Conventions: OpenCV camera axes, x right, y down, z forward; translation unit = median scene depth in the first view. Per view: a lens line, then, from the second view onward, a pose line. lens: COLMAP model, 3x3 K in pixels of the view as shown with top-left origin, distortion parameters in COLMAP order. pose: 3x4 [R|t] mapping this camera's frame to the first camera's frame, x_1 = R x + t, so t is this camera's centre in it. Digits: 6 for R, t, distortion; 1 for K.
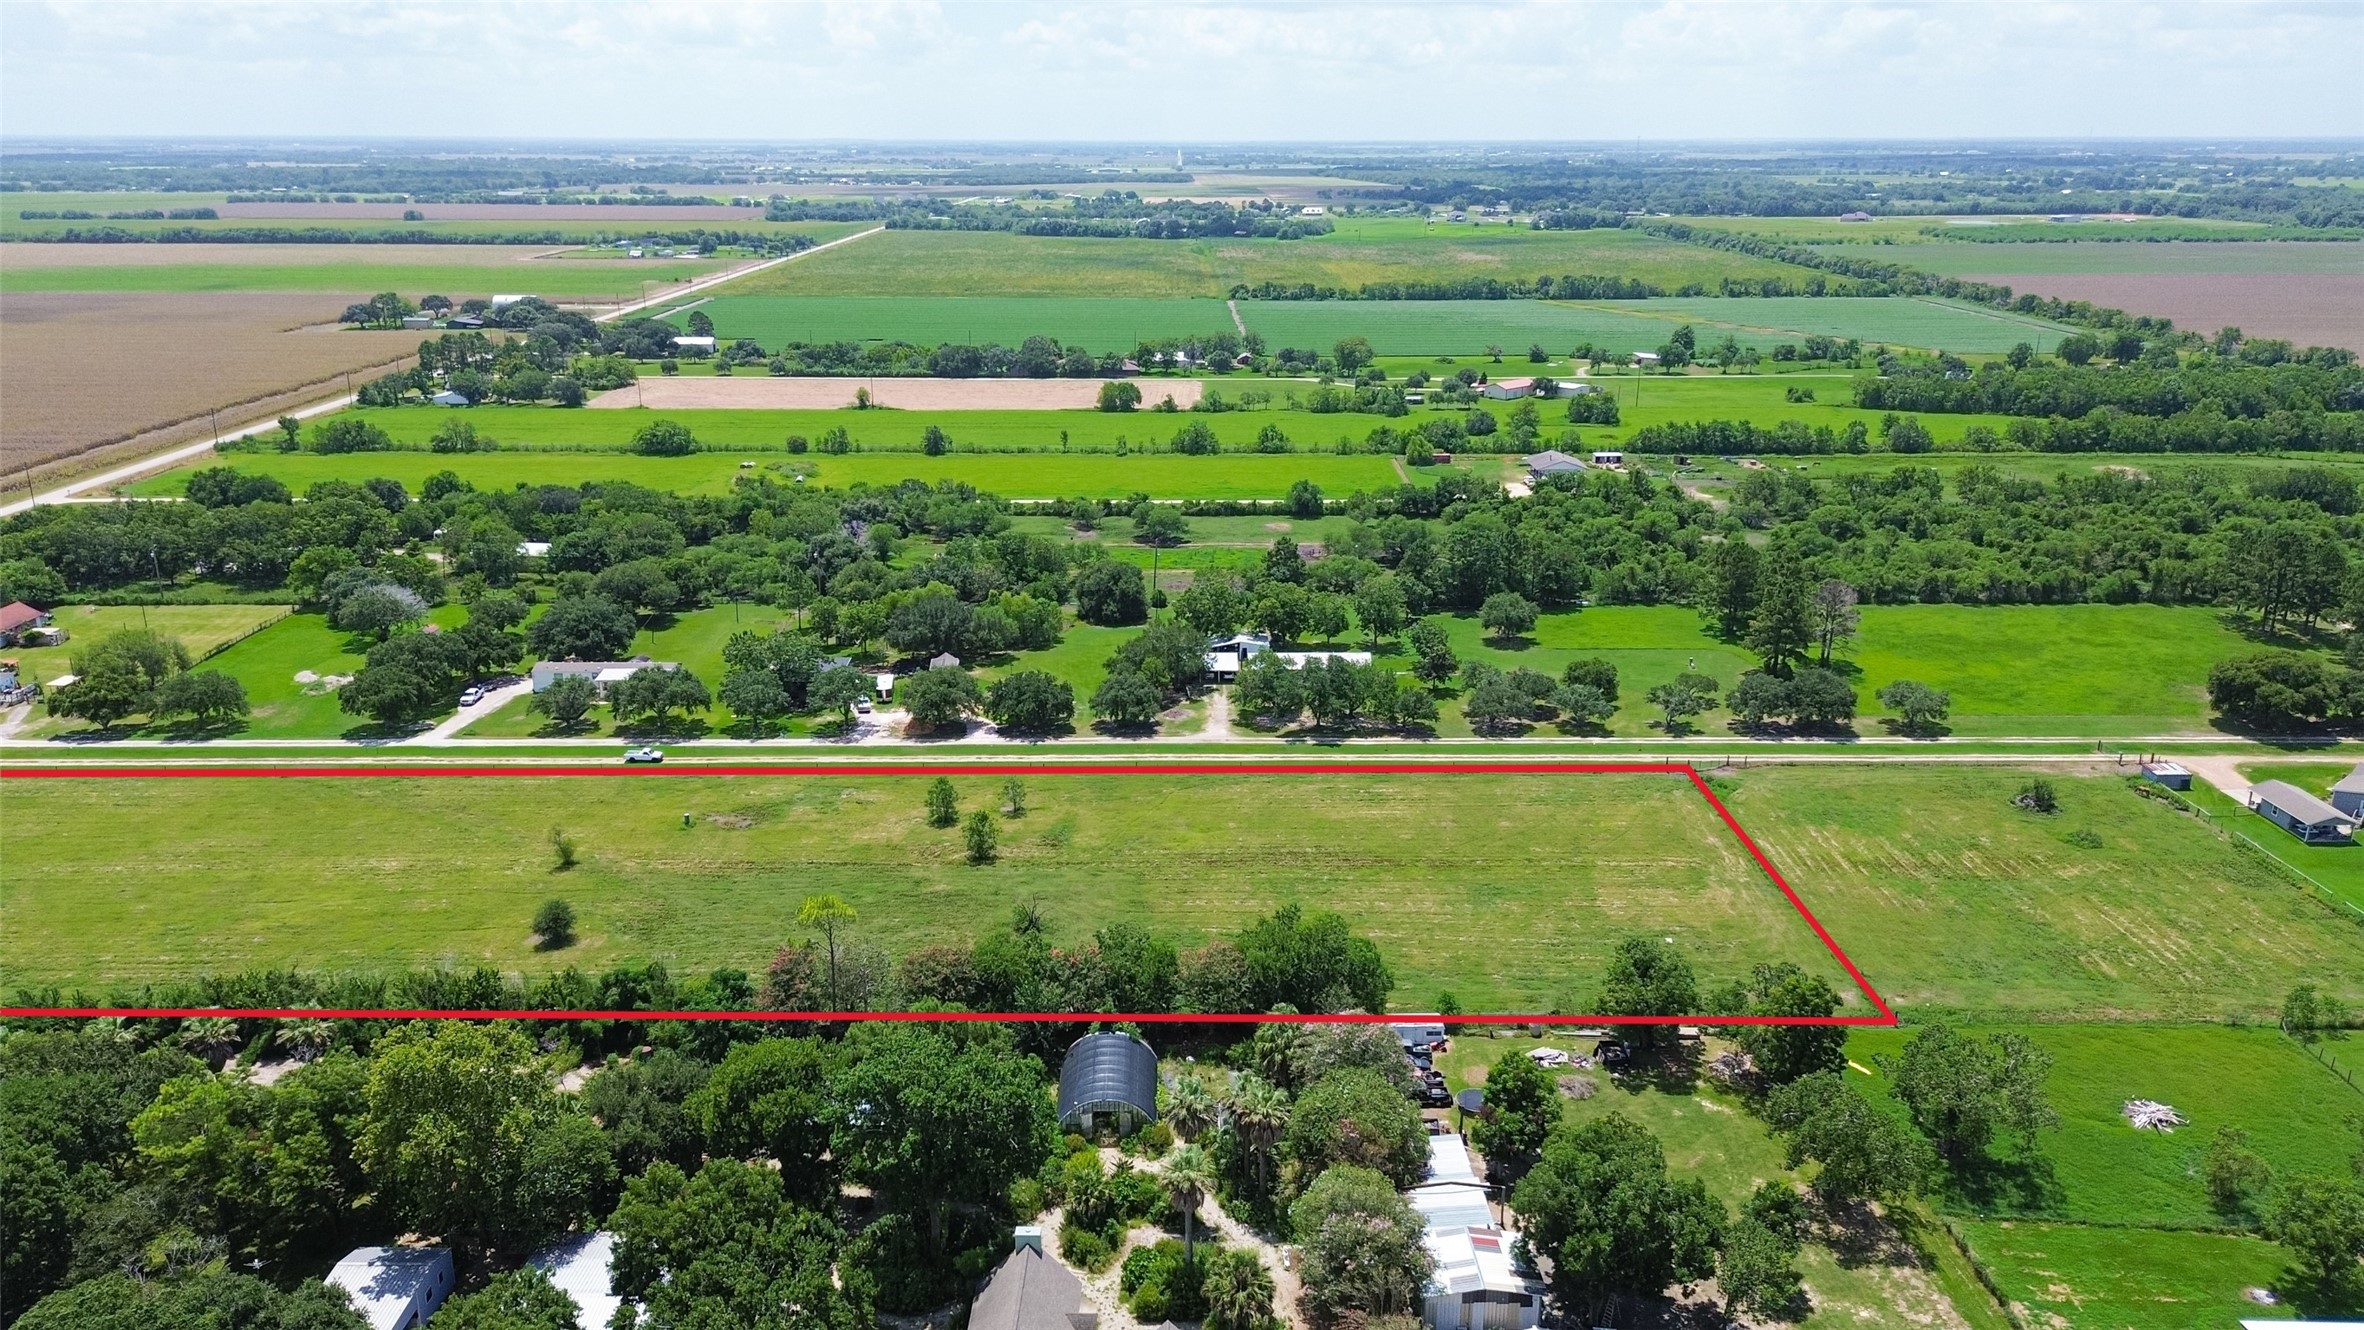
lens RADIAL K [[1667.7, 0, 1180.1], [0, 1667.7, 670.2], [0, 0, 1]] dist [0.065276, -0.066142]
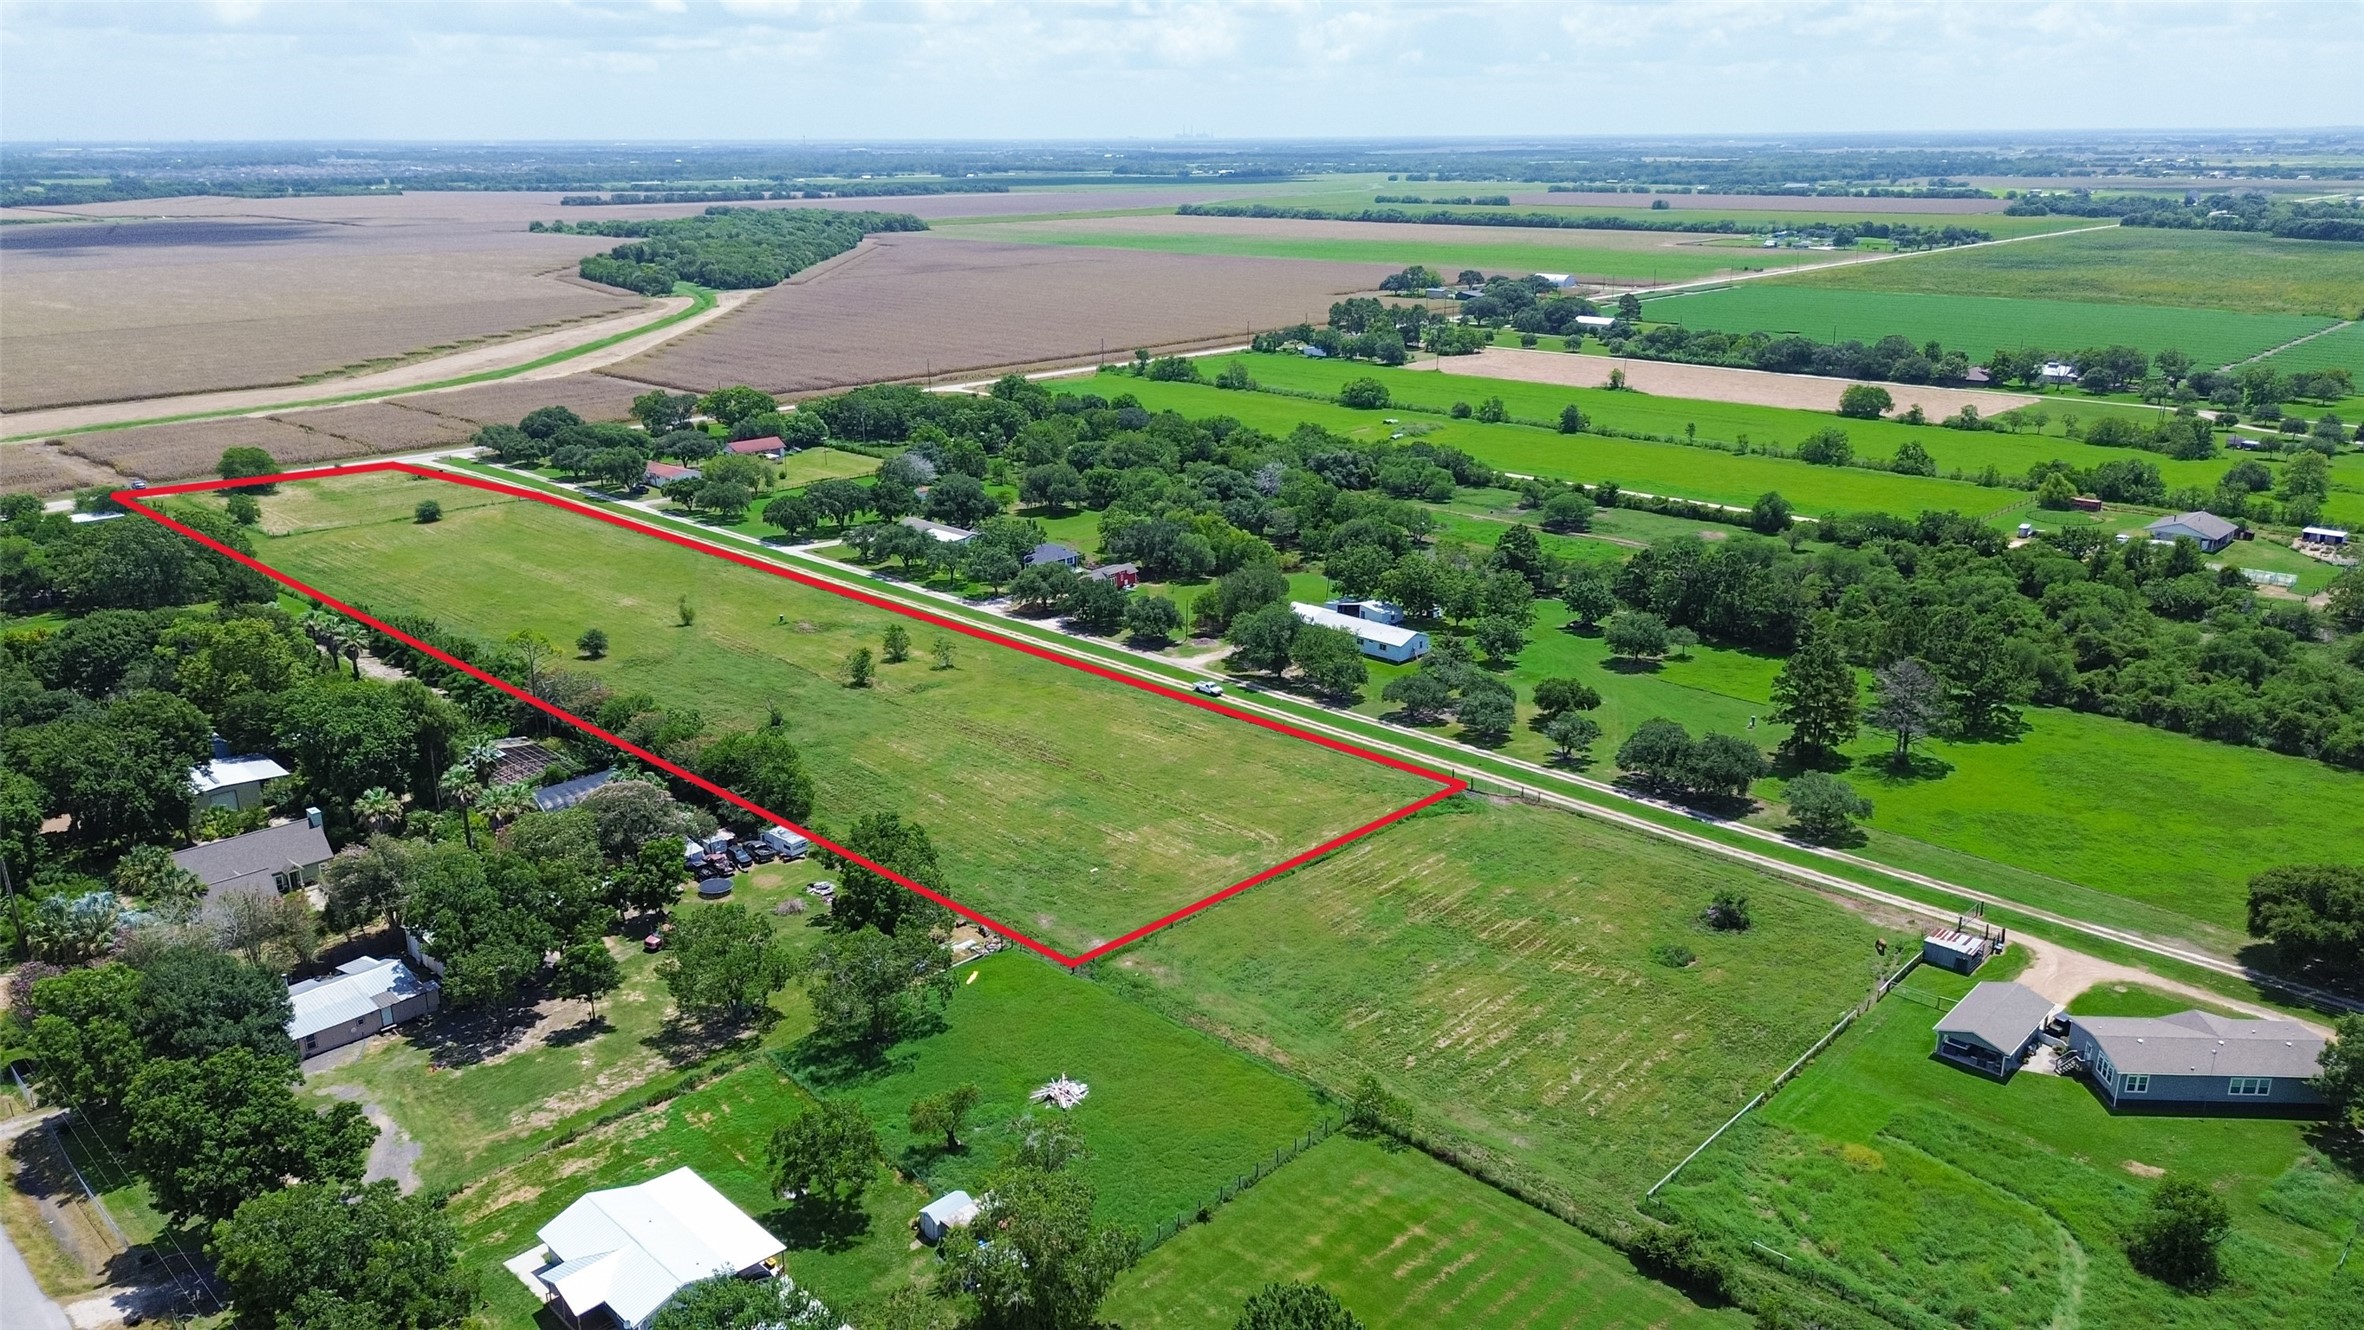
lens RADIAL K [[1667.7, 0, 1184.8], [0, 1667.7, 660.4], [0, 0, 1]] dist [0.065276, -0.066142]
pose [[0.710577, 0.205819, -0.672844, 0.404377], [-0.207256, 0.975060, 0.079387, -0.025893], [0.672403, 0.083040, 0.735512, 0.100820]]
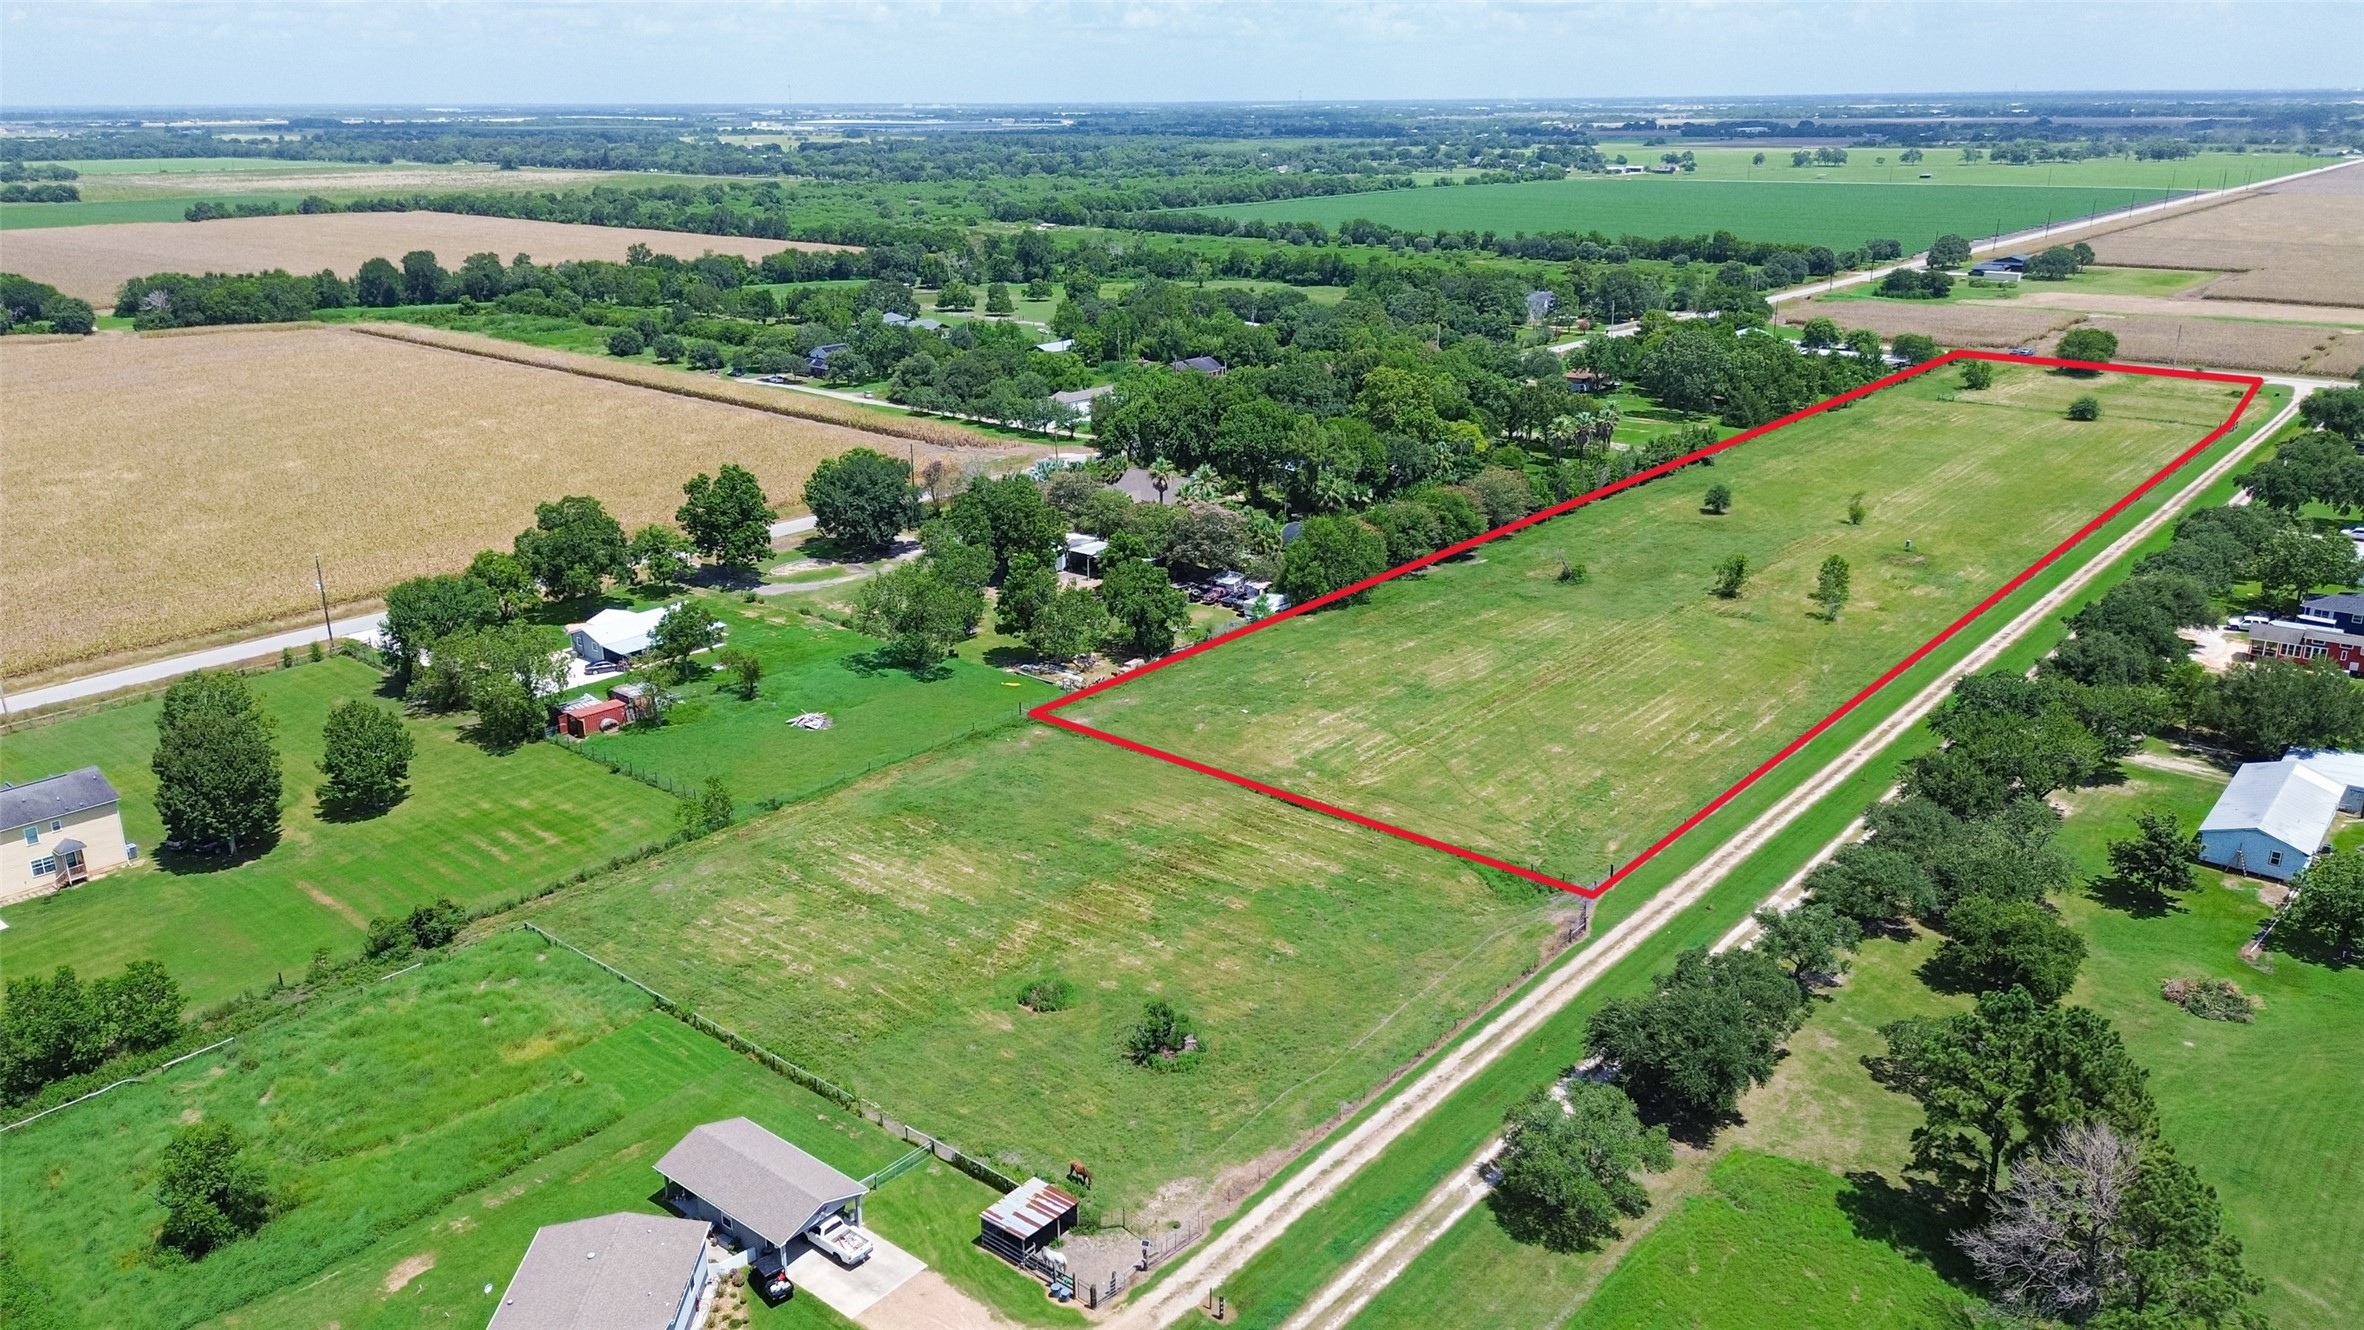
lens RADIAL K [[1667.7, 0, 1190.5], [0, 1667.7, 665.5], [0, 0, 1]] dist [0.065276, -0.066142]
pose [[-0.648223, 0.248475, -0.719769, 0.412688], [-0.224602, 0.840811, 0.492536, -0.141270], [0.727572, 0.480934, -0.489225, 0.580644]]
